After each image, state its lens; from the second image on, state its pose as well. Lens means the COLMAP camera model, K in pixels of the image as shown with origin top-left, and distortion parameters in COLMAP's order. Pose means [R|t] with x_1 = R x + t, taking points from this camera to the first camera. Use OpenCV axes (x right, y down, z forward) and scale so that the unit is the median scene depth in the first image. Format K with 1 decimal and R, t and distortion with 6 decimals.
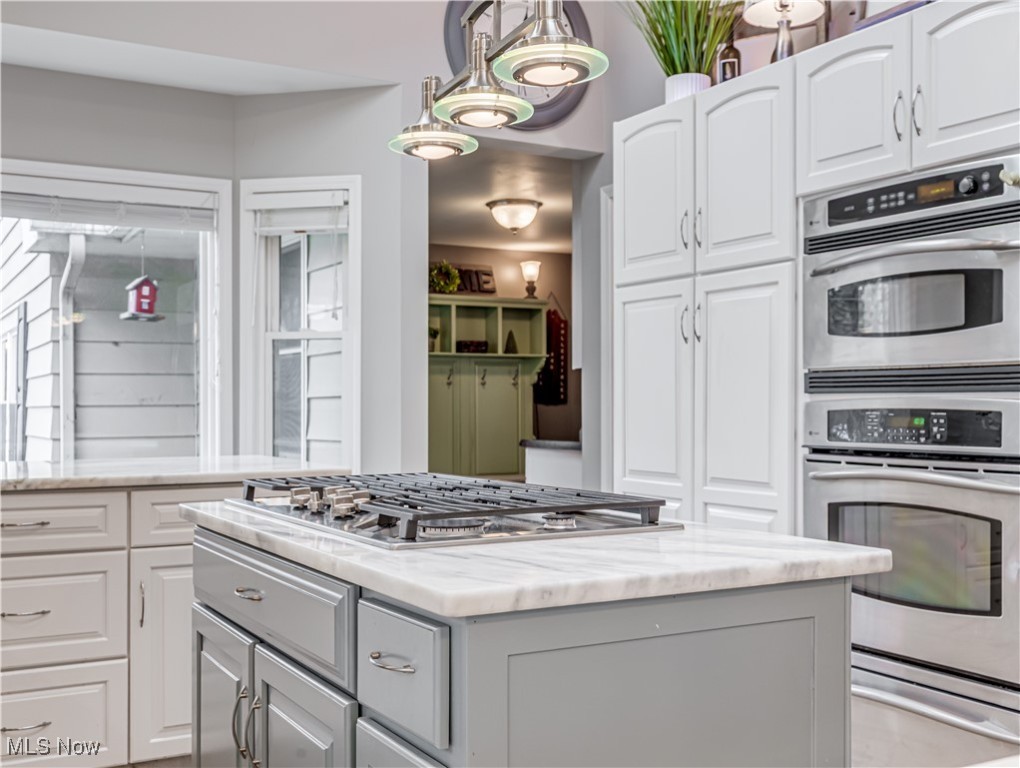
lens RADIAL K [[1108.4, 0, 510.0], [0, 1108.4, 384.0], [0, 0, 1]] dist [0.011375, 0.018372]
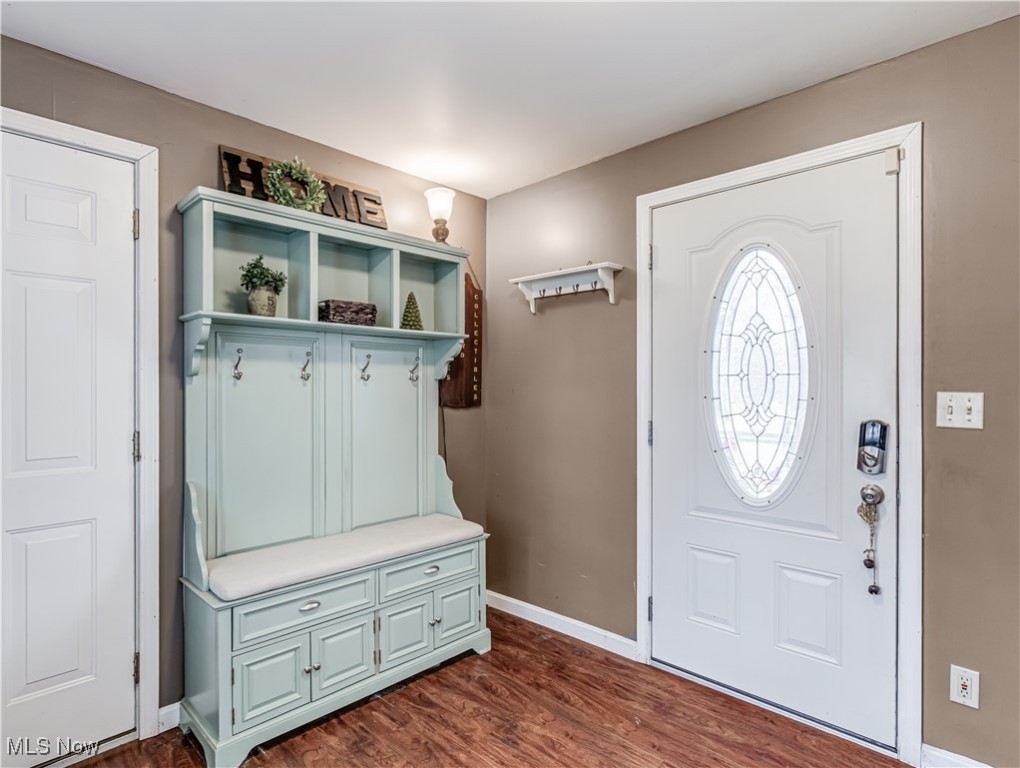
lens RADIAL K [[540.0, 0, 510.0], [0, 540.0, 384.0], [0, 0, 1]] dist [-0.002838, -0.000788]
pose [[0.956795, 0.004483, 0.290730, -0.034131], [-0.007500, 0.999929, 0.009265, -0.000211], [-0.290667, -0.011045, 0.956760, 0.691252]]
